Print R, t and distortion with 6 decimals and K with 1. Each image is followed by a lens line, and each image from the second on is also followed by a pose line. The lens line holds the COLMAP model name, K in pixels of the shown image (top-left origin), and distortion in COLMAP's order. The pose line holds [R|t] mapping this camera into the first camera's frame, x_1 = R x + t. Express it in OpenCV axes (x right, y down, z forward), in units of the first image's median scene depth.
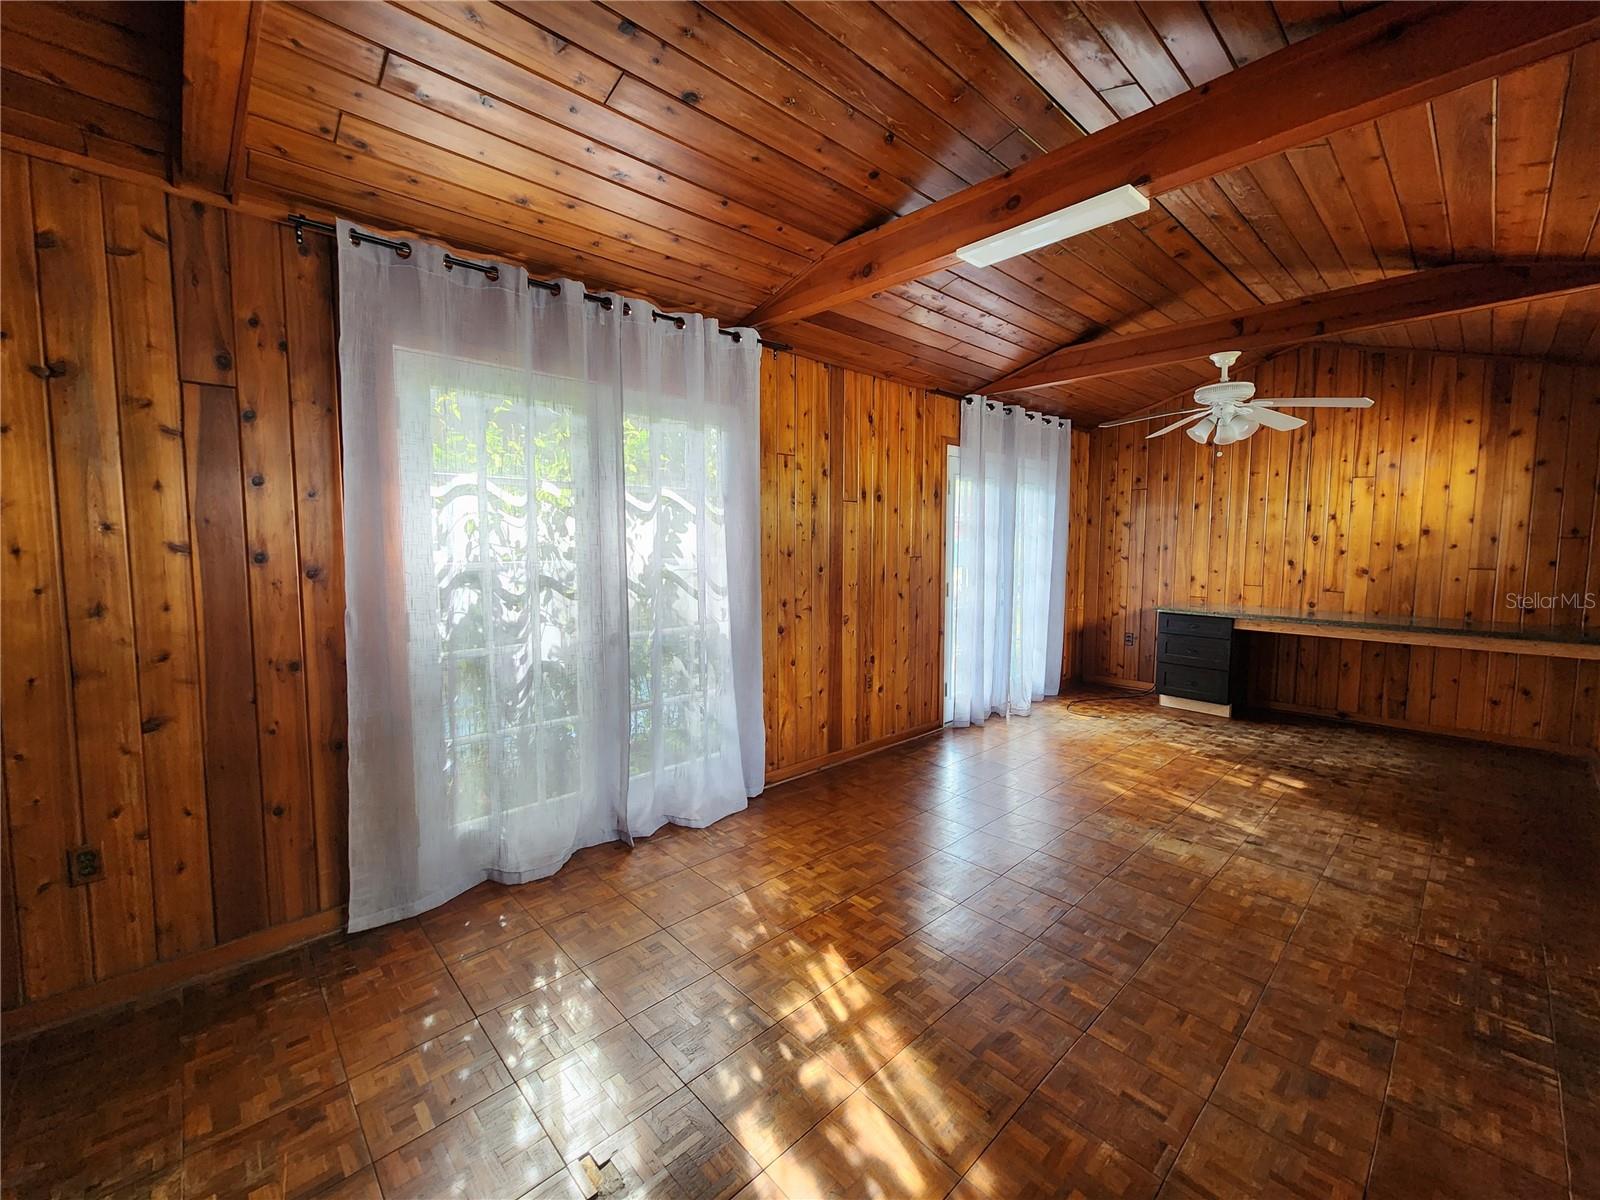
lens RADIAL K [[651.1, 0, 808.0], [0, 651.1, 589.0], [0, 0, 1]] dist [-0.000278, -0.001114]
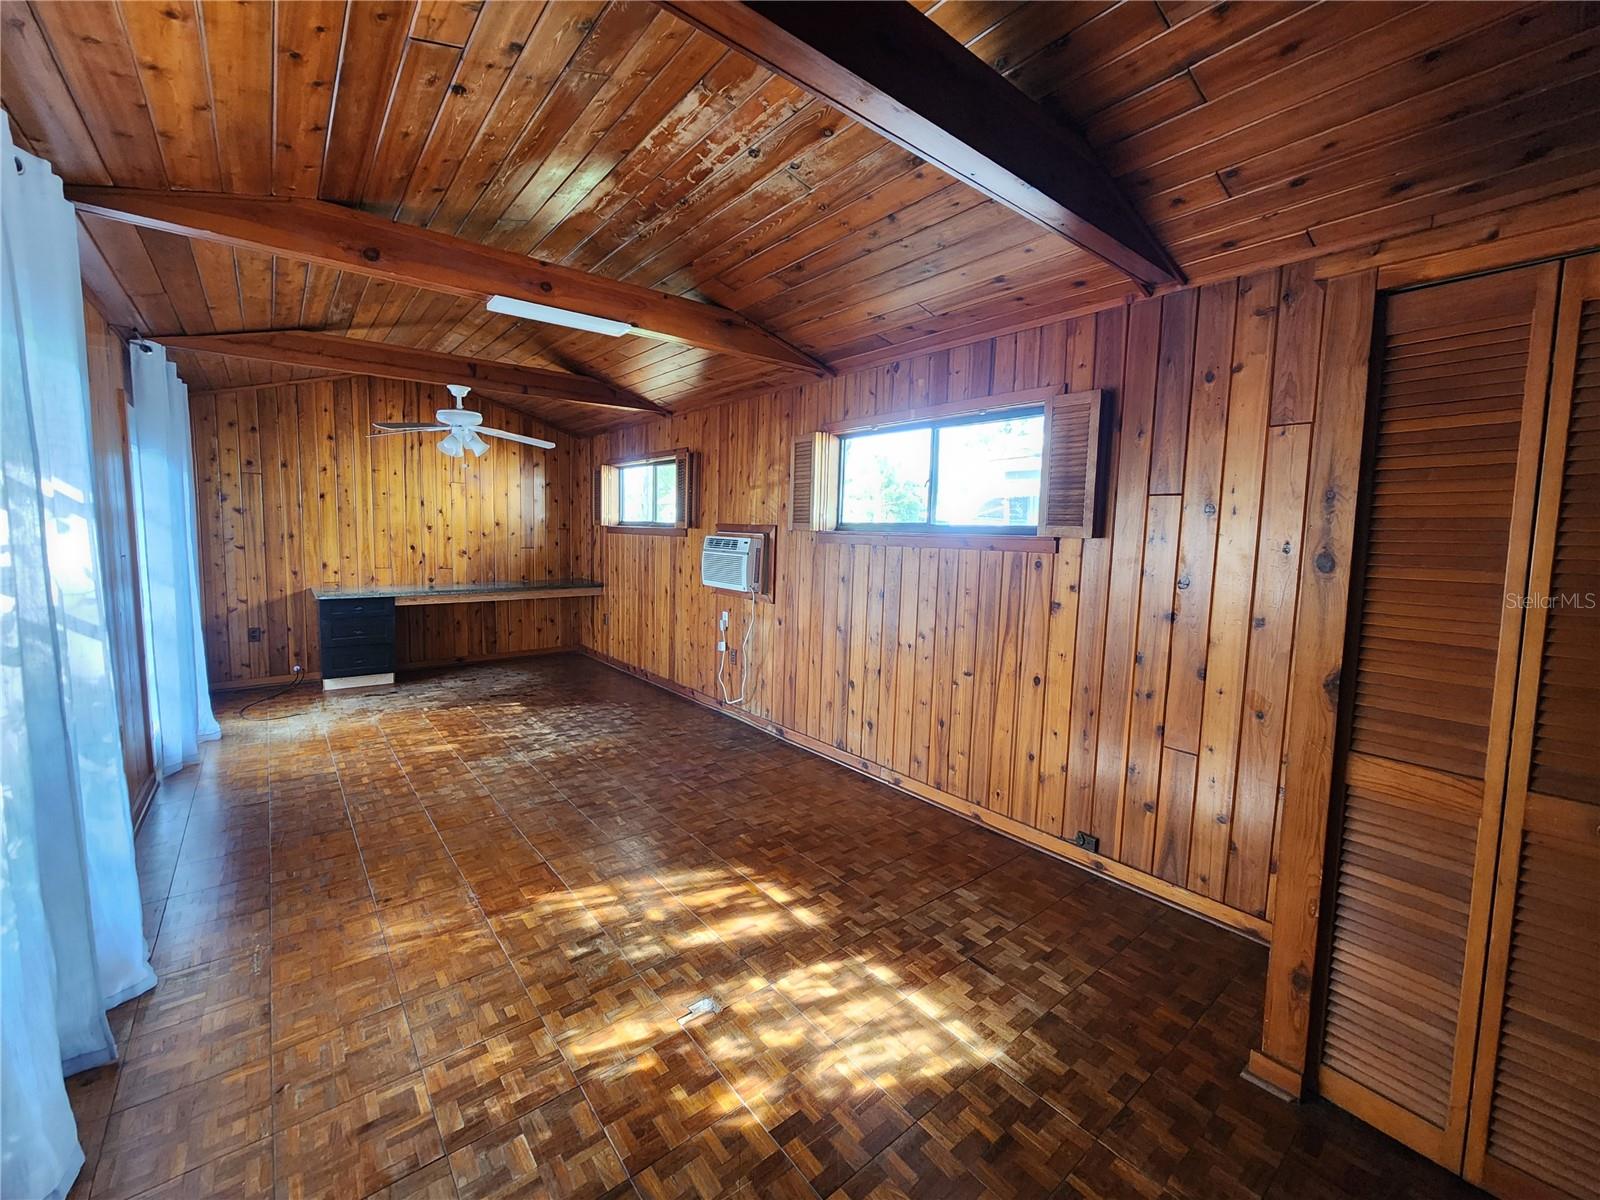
lens RADIAL K [[651.1, 0, 807.0], [0, 651.1, 595.2], [0, 0, 1]] dist [-0.000278, -0.001114]
pose [[0.080451, -0.103255, 0.991396, -0.465619], [0.059798, 0.993328, 0.098604, -0.030421], [-0.994963, 0.051351, 0.086089, 0.176478]]
